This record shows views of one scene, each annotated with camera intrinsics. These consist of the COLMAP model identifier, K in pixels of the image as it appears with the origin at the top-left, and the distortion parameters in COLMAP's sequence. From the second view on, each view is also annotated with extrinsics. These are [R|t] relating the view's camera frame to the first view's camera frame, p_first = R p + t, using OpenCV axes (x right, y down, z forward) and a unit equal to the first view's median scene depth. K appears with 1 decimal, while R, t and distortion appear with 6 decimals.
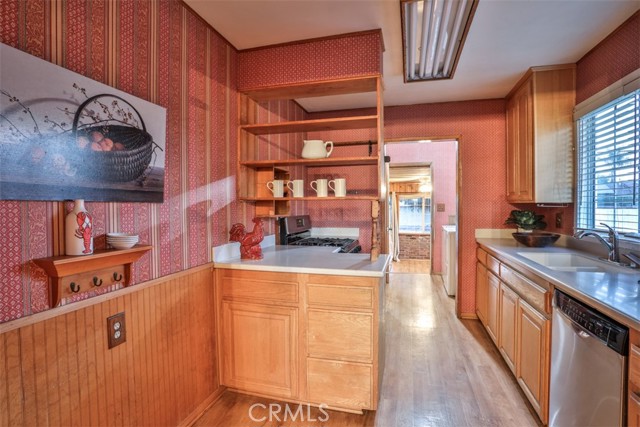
lens RADIAL K [[328.1, 0, 317.4], [0, 328.1, 212.2], [0, 0, 1]] dist [-0.081371, 0.035743]
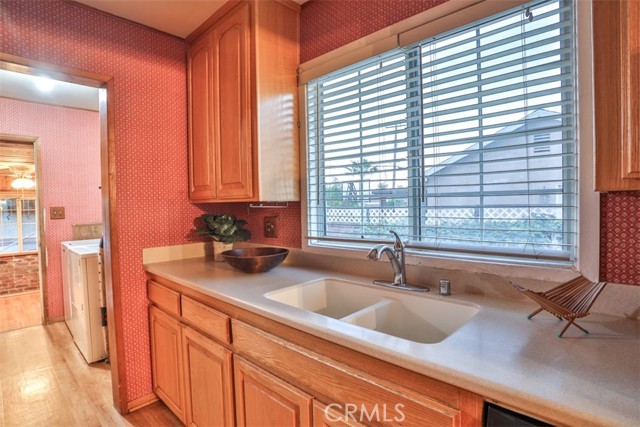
lens RADIAL K [[328.1, 0, 317.4], [0, 328.1, 212.2], [0, 0, 1]] dist [-0.081371, 0.035743]
pose [[0.470683, -0.028110, 0.881854, 0.160114], [0.035834, 0.999277, 0.012726, -0.011512], [-0.881574, 0.025611, 0.471350, 0.540238]]
